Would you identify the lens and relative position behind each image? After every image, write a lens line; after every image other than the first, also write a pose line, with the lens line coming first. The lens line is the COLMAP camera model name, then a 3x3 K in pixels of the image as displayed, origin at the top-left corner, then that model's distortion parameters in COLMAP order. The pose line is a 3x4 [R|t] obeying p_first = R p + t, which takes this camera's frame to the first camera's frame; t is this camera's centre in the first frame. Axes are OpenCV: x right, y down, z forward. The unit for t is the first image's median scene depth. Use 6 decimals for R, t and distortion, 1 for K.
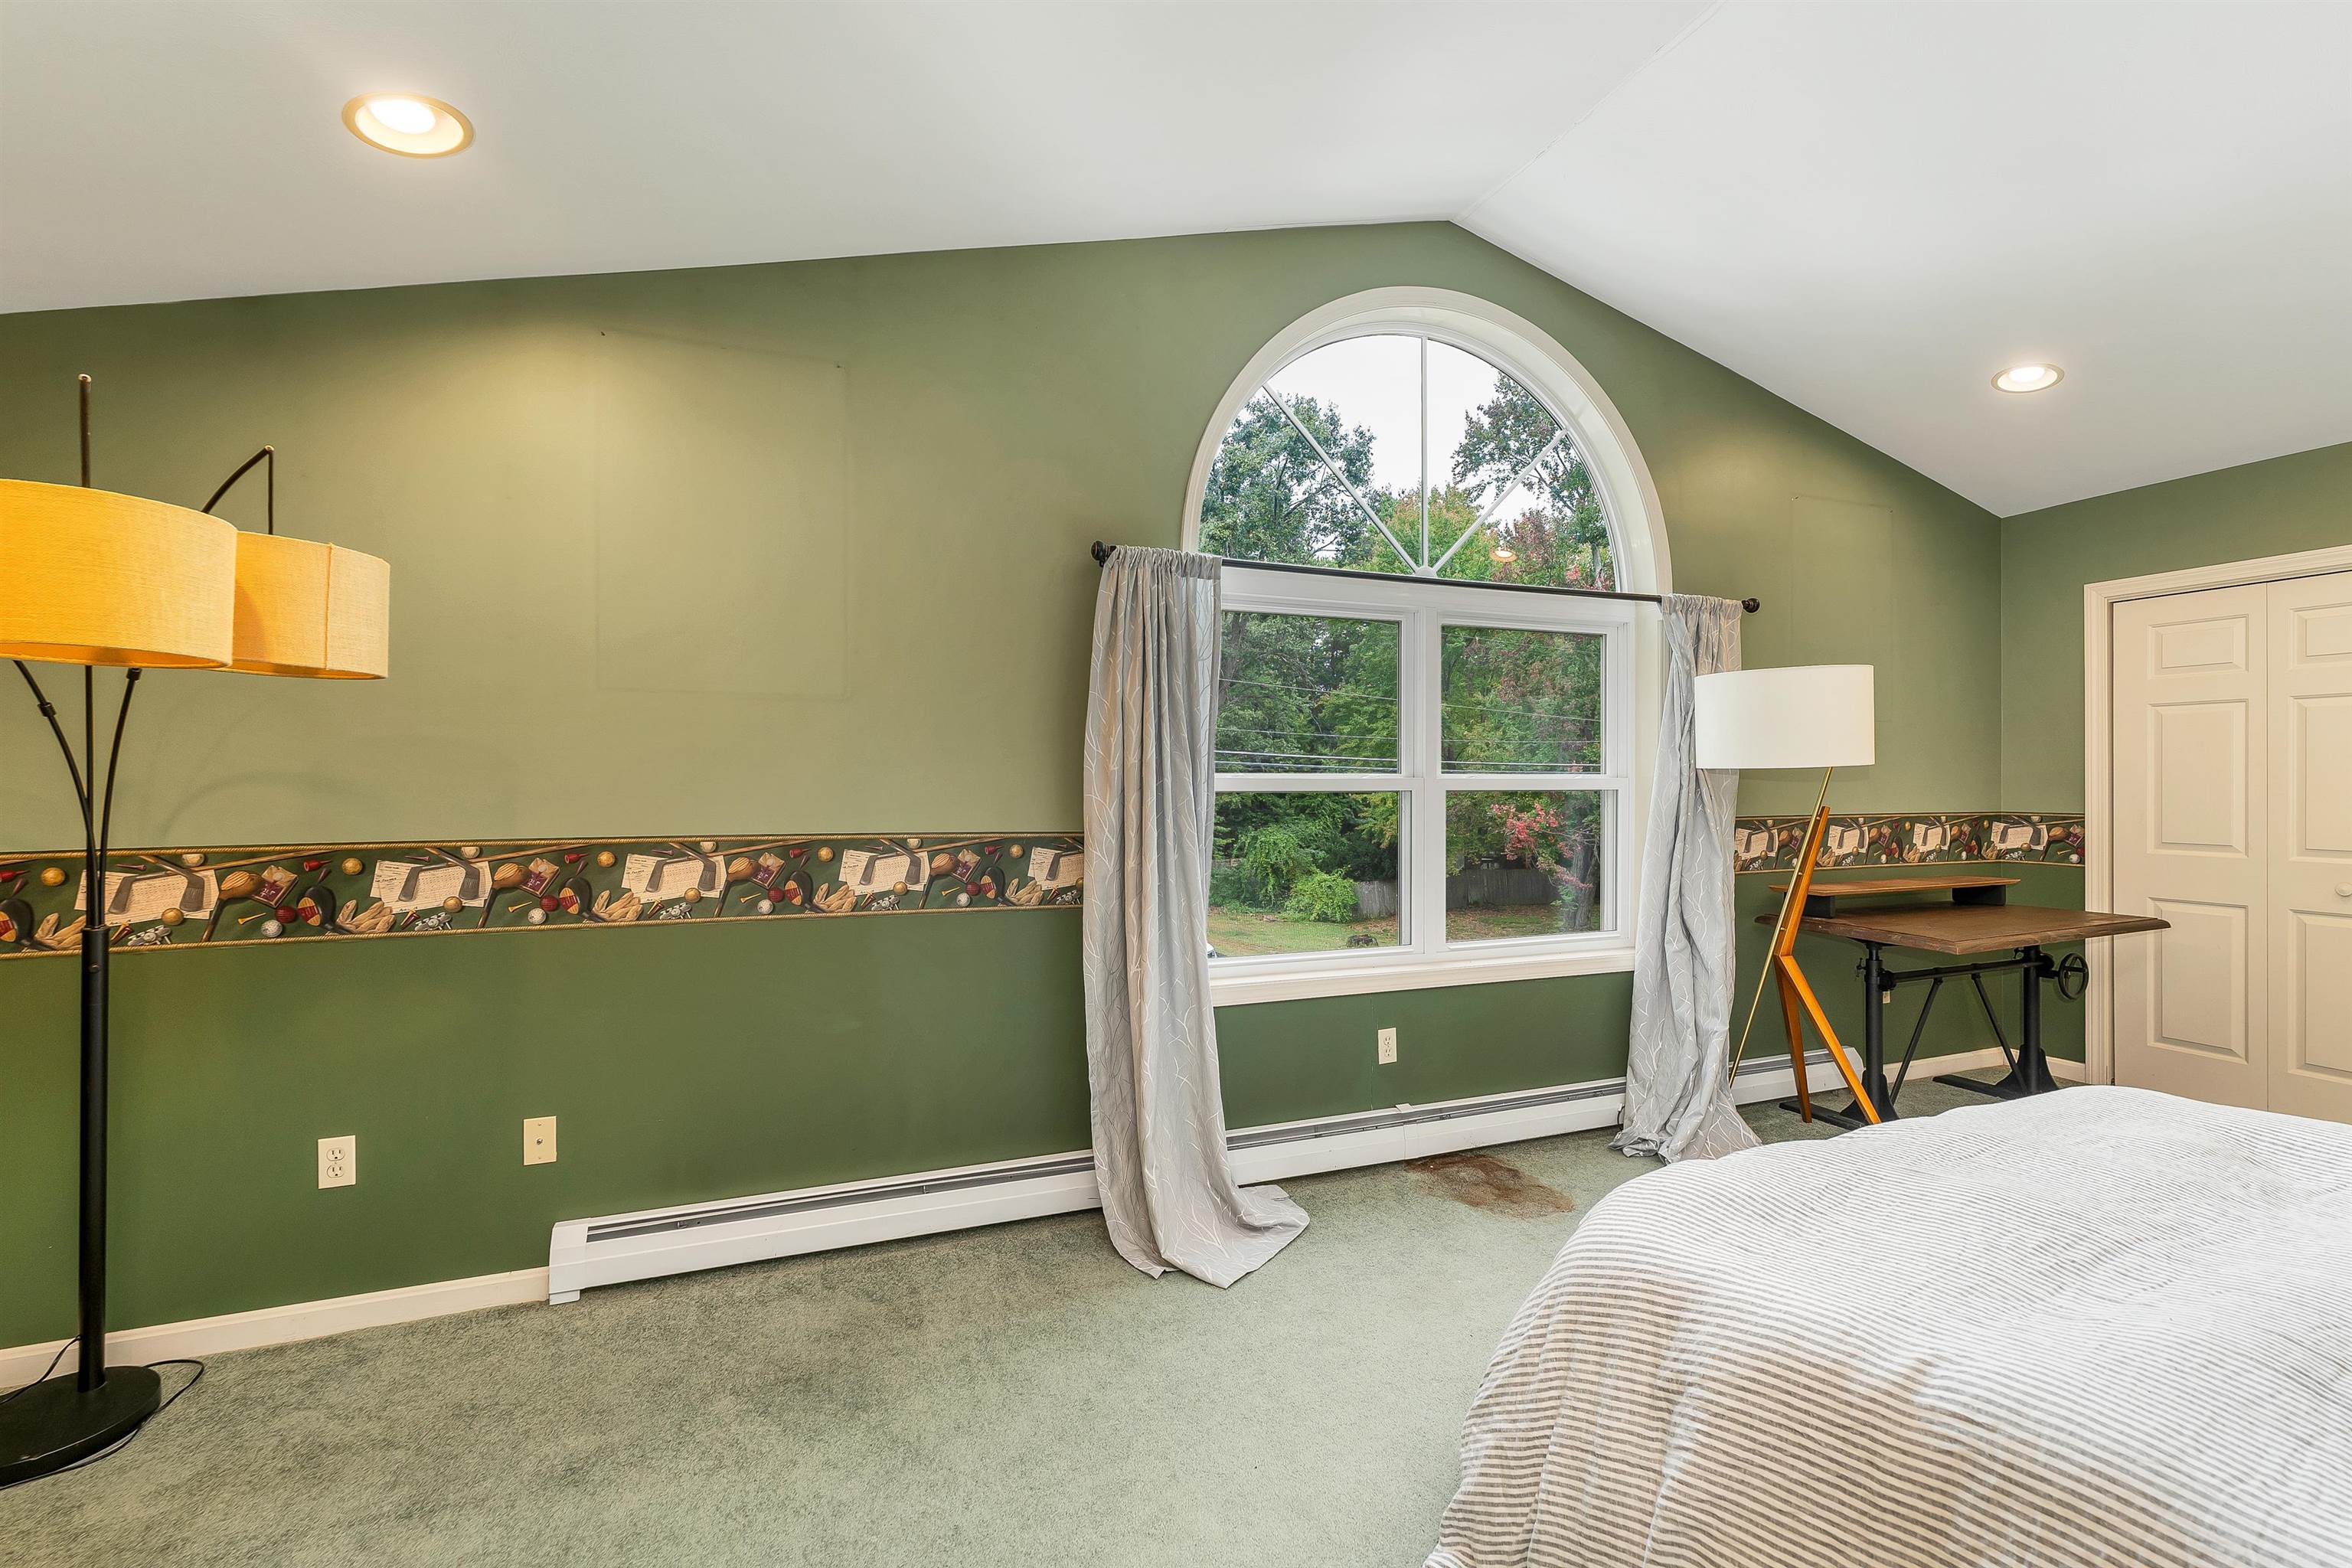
lens RADIAL K [[1091.6, 0, 1157.9], [0, 1091.6, 771.8], [0, 0, 1]] dist [0.000955, -0.000315]
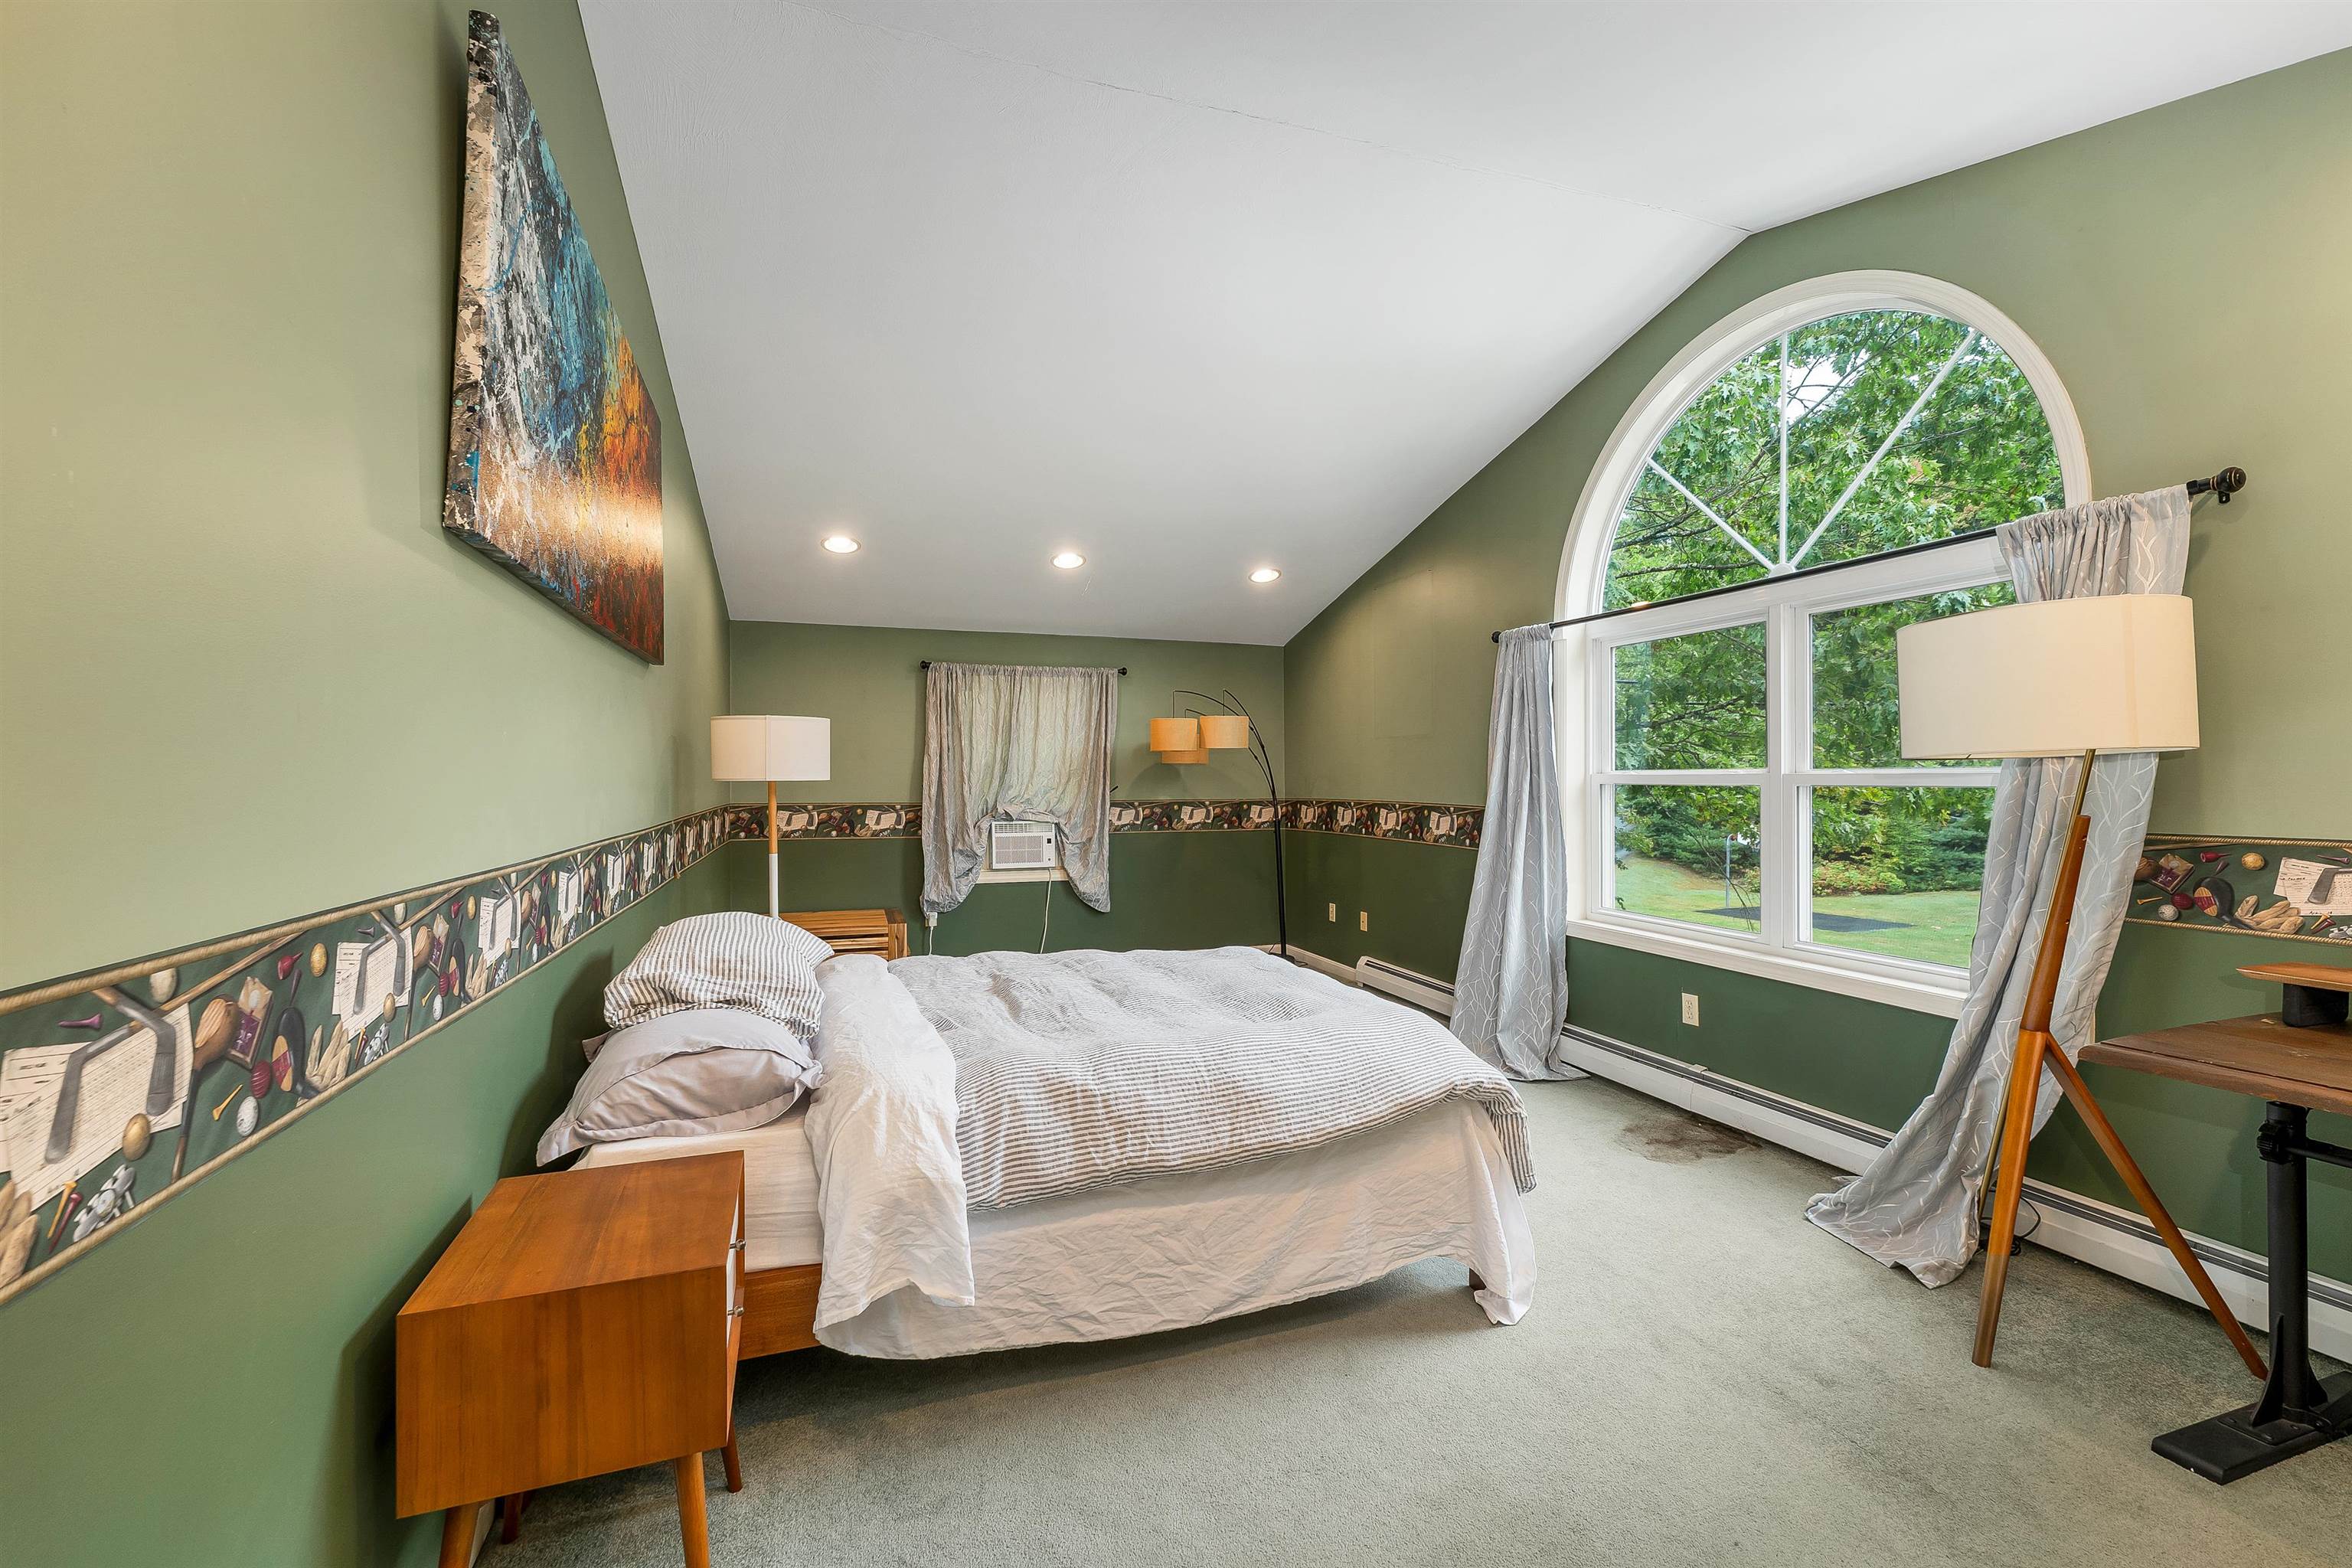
lens RADIAL K [[993.2, 0, 1171.3], [0, 993.2, 776.5], [0, 0, 1]] dist [0.000325, -0.000103]
pose [[-0.066343, 0.000444, -0.997797, 1.305011], [0.010539, 0.999944, -0.000256, 0.002538], [0.997741, -0.010532, -0.066344, 0.541165]]
